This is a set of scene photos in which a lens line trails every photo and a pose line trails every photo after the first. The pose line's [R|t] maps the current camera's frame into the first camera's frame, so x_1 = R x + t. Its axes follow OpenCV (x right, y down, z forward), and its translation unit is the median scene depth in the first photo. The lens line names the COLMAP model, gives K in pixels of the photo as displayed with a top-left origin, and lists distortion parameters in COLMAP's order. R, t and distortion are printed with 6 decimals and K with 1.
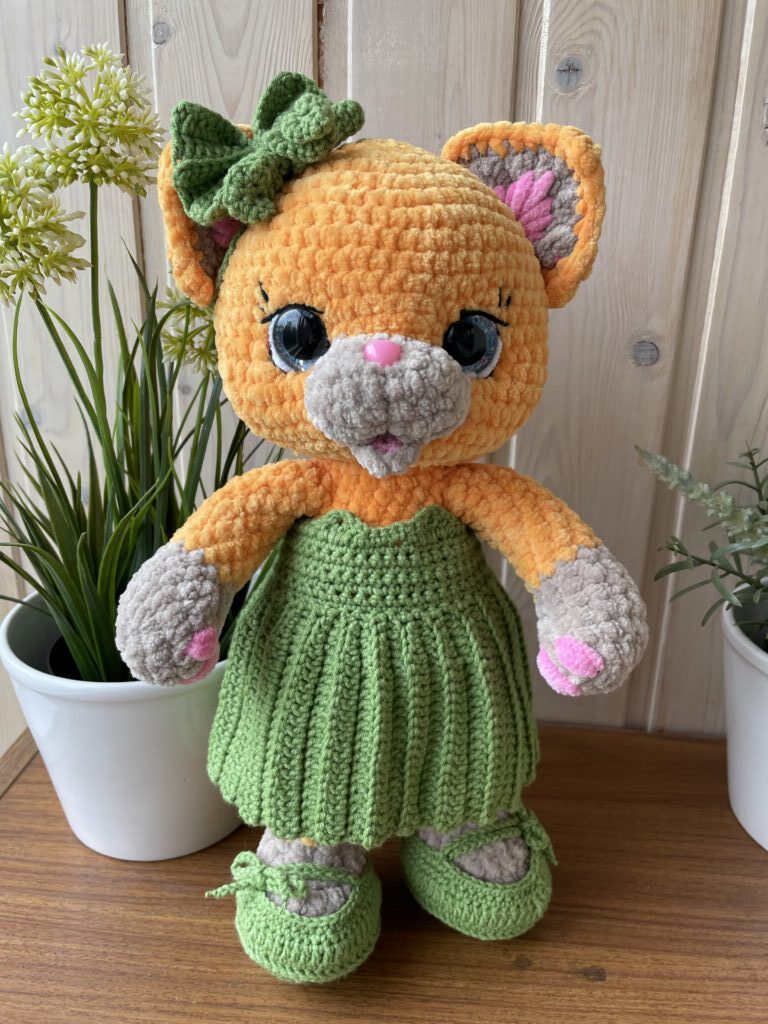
lens RADIAL K [[773.1, 0, 384.0], [0, 773.1, 512.0], [0, 0, 1]] dist [0.095668, -0.141183]
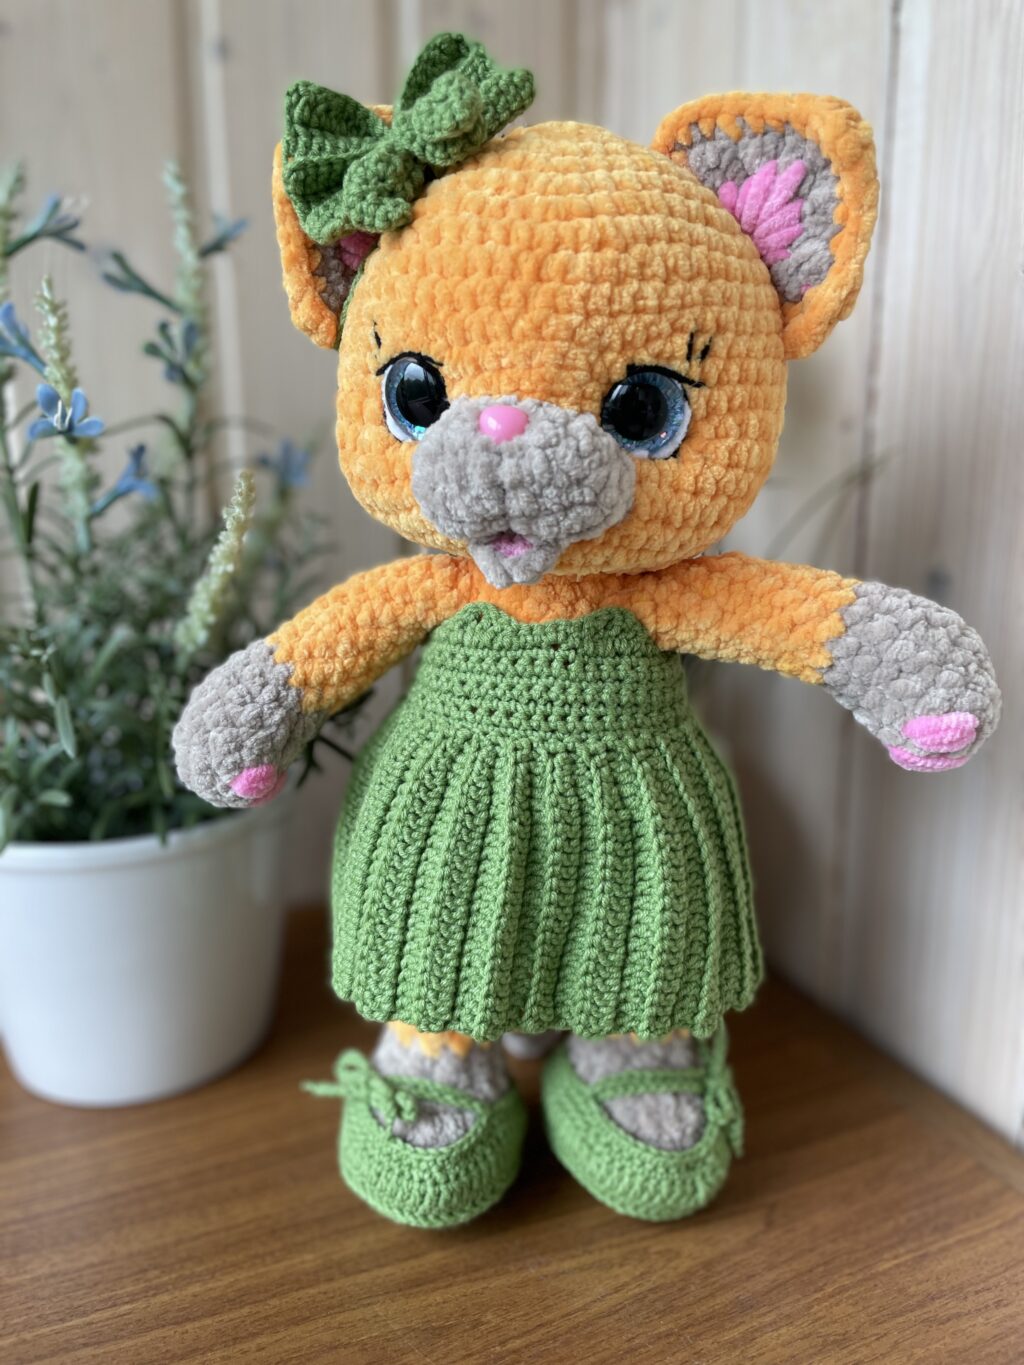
lens RADIAL K [[1024.4, 0, 505.4], [0, 1024.4, 674.4], [0, 0, 1]] dist [0.096830, -0.130011]
pose [[0.974788, 0.083965, -0.206733, 0.198309], [-0.069461, 0.994651, 0.076454, -0.034144], [0.212046, -0.060167, 0.975406, 0.011363]]
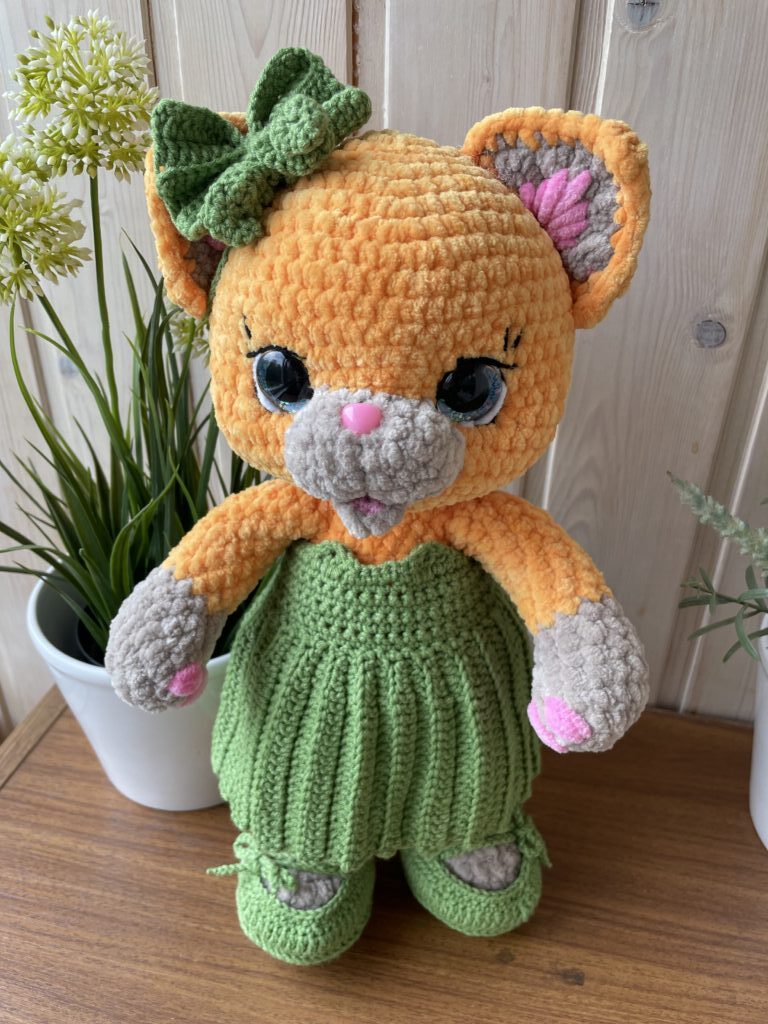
lens RADIAL K [[773.1, 0, 384.0], [0, 773.1, 512.0], [0, 0, 1]] dist [0.095668, -0.141183]
pose [[0.991876, 0.061241, -0.111496, 0.117064], [-0.040584, 0.983029, 0.178903, -0.226472], [0.120560, -0.172925, 0.977529, 0.075838]]
